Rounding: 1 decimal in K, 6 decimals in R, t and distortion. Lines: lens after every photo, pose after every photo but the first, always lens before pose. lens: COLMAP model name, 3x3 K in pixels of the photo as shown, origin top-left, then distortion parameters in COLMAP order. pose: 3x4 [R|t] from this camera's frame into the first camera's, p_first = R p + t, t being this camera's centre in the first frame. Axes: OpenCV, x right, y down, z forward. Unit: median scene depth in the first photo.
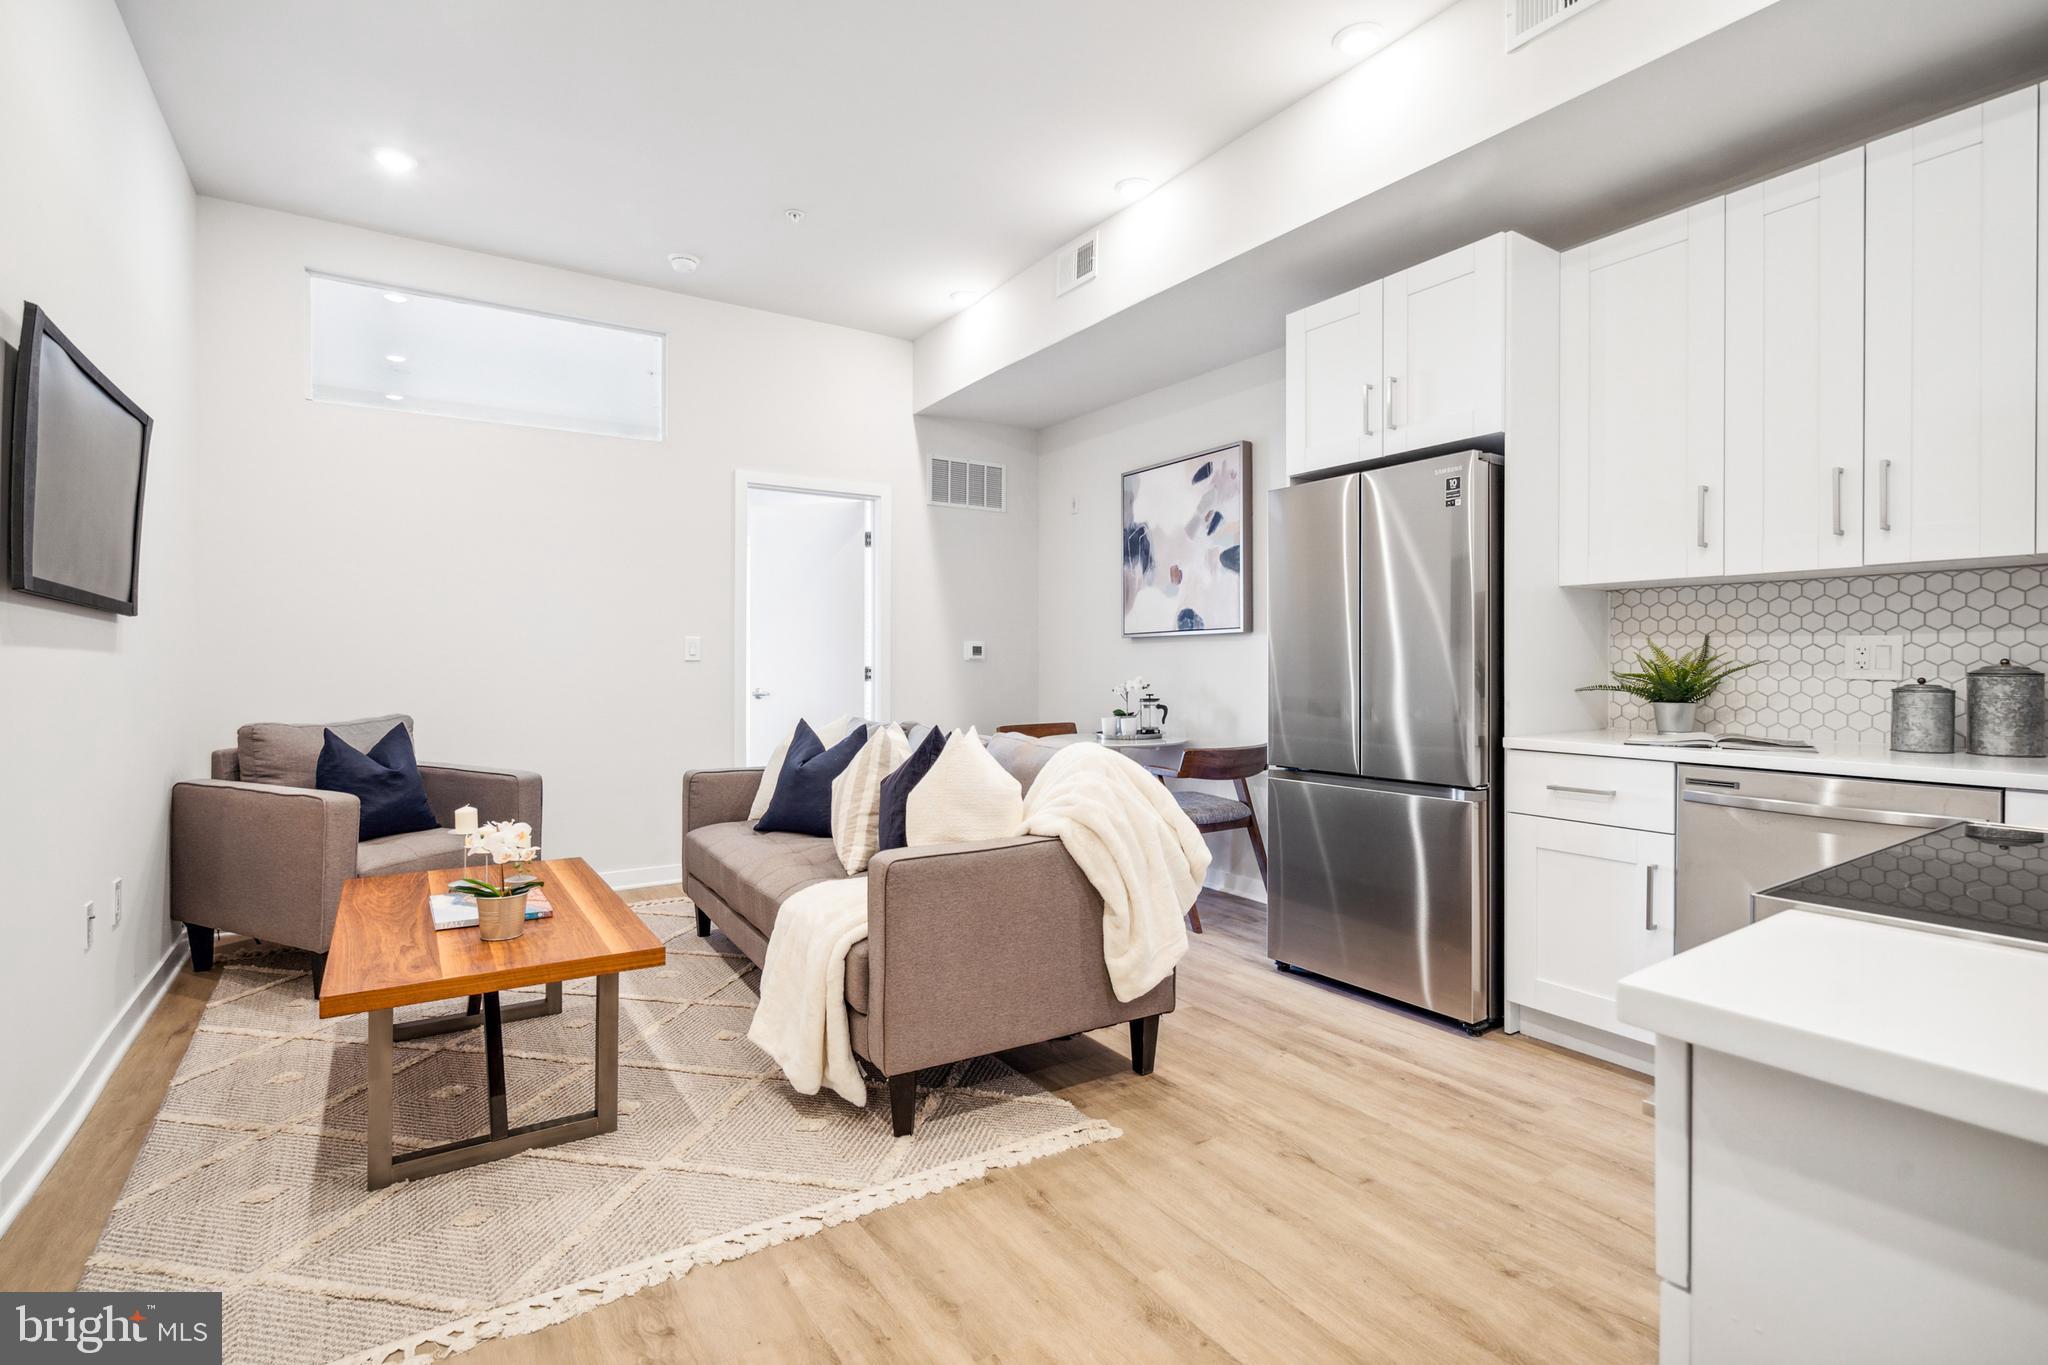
lens RADIAL K [[943.9, 0, 997.5], [0, 943.9, 665.8], [0, 0, 1]] dist [0.001011, 0.001034]
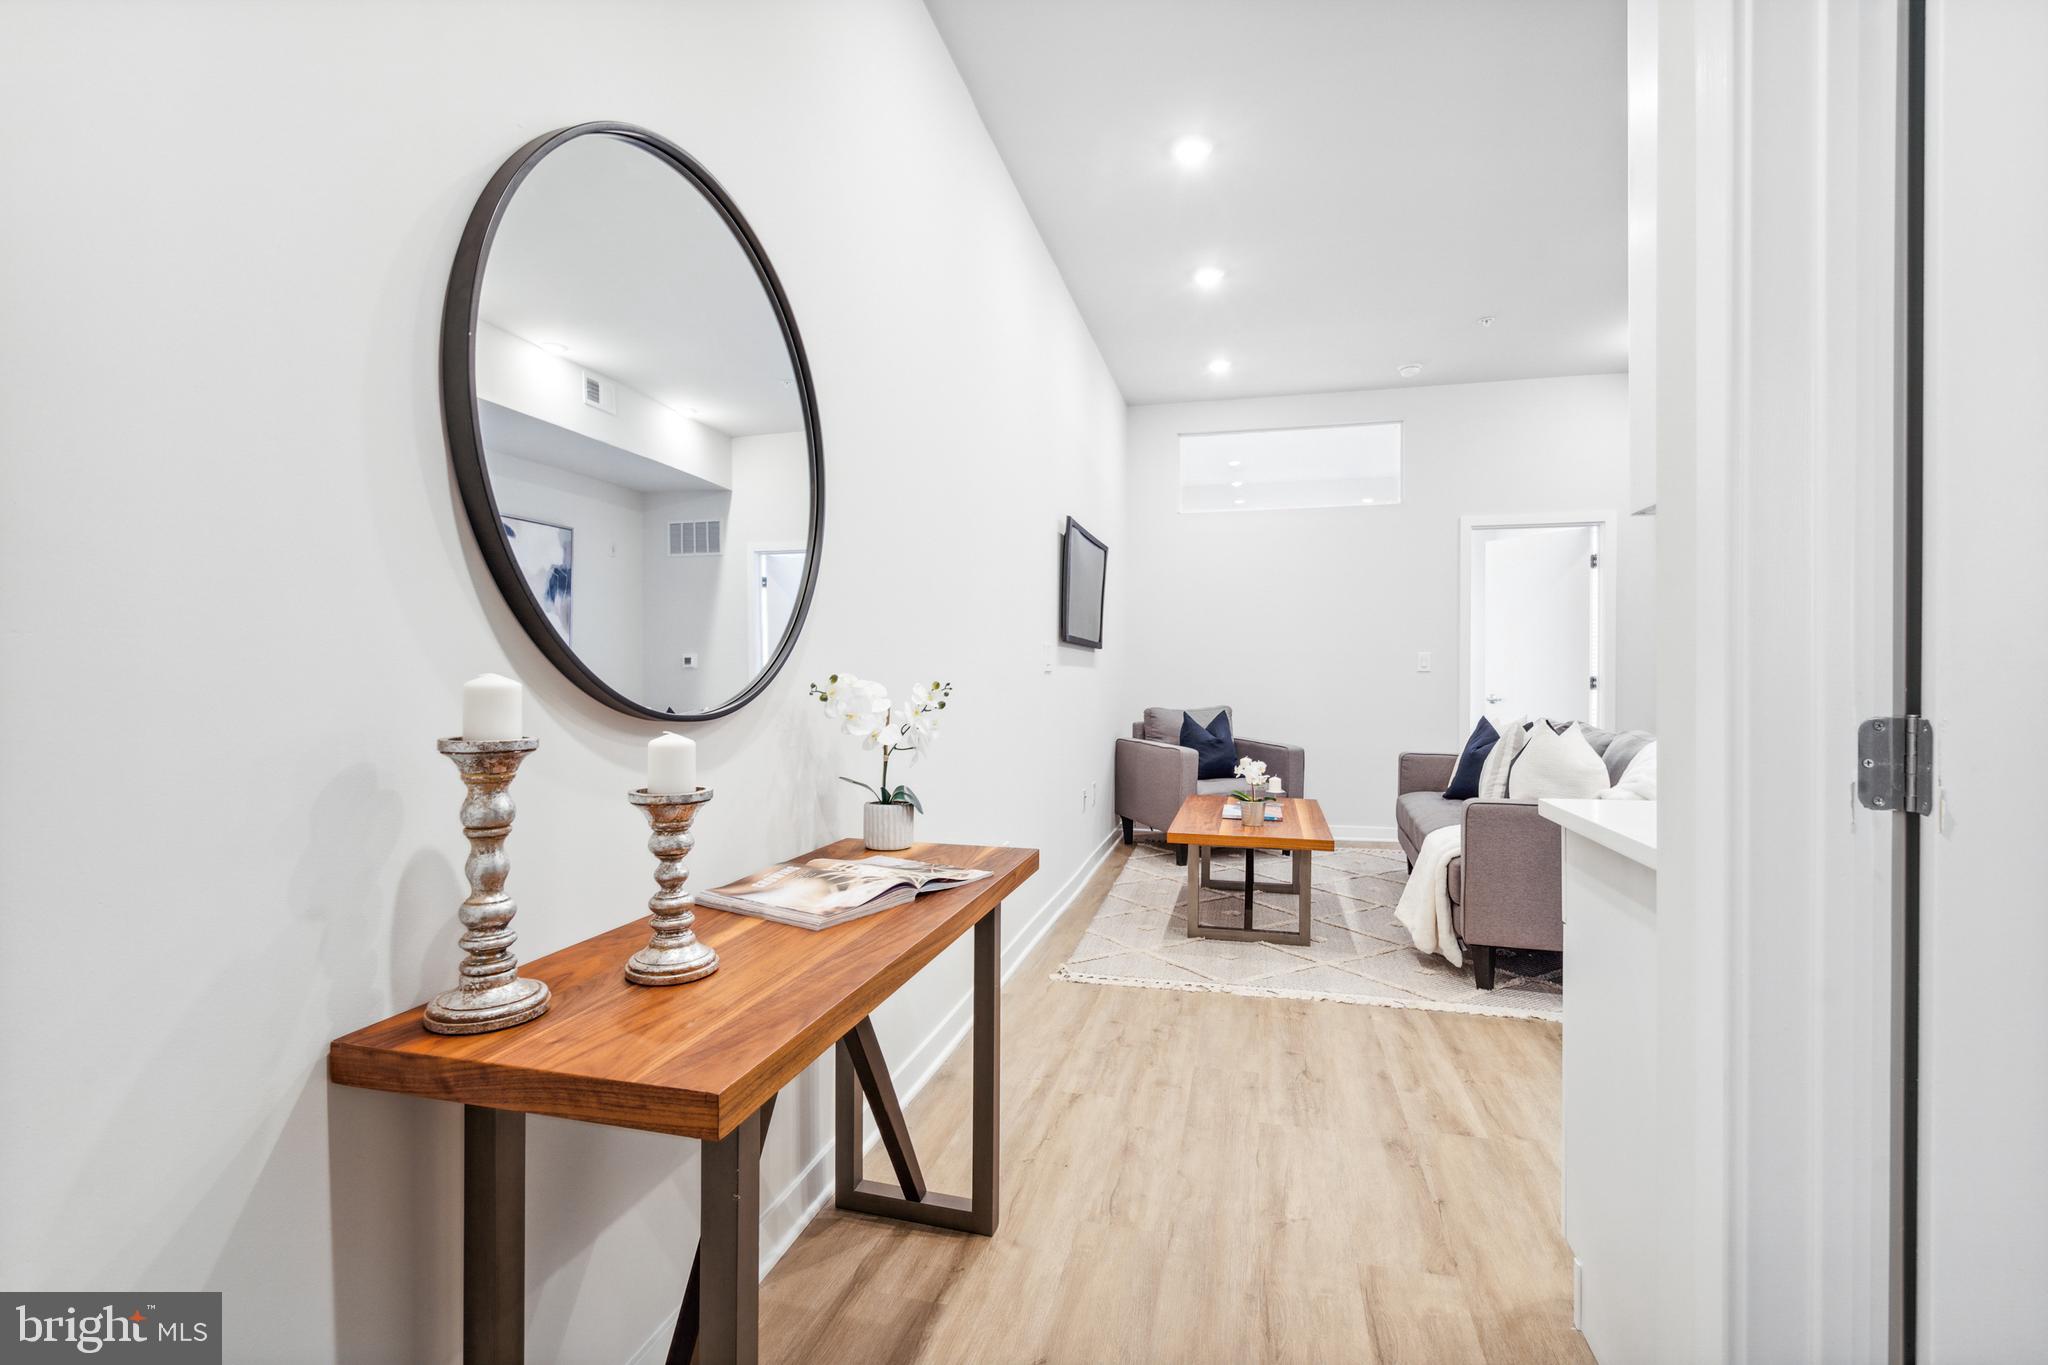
lens RADIAL K [[943.9, 0, 1024.4], [0, 943.9, 677.9], [0, 0, 1]] dist [0.001011, 0.001034]
pose [[0.682717, 0.003727, -0.730674, 0.333652], [-0.003171, 0.999993, 0.002139, 0.003388], [0.730676, 0.000857, 0.682724, -0.369568]]
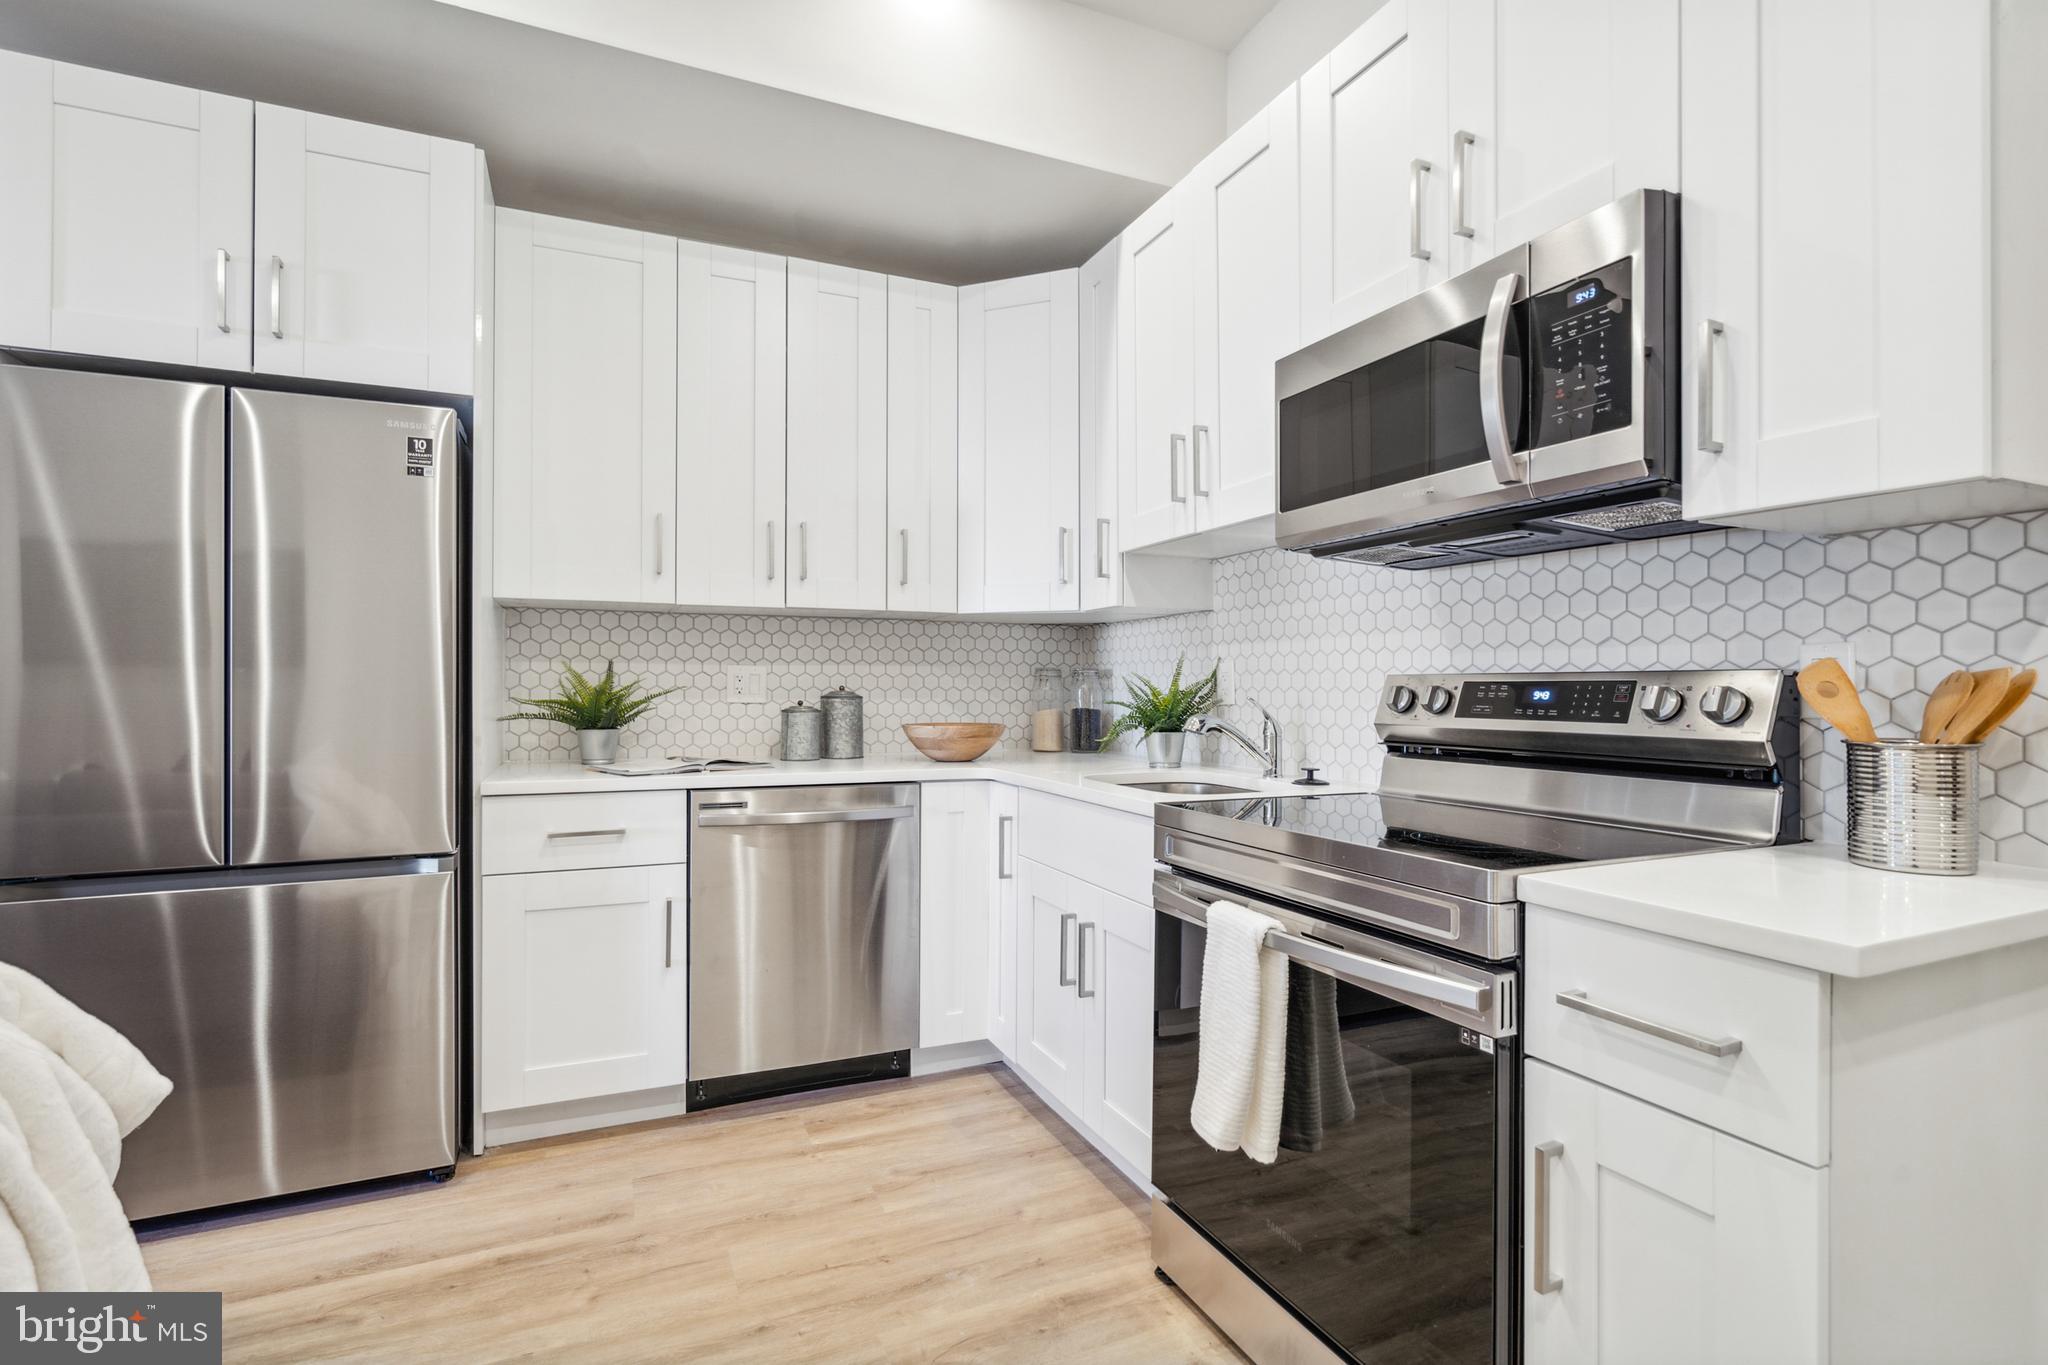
lens RADIAL K [[943.9, 0, 1012.4], [0, 943.9, 685.5], [0, 0, 1]] dist [0.001011, 0.001034]
pose [[0.161171, 0.001281, 0.986926, -0.207037], [0.000483, 0.999999, -0.001377, -0.005552], [-0.986926, 0.000699, 0.161170, 0.514732]]
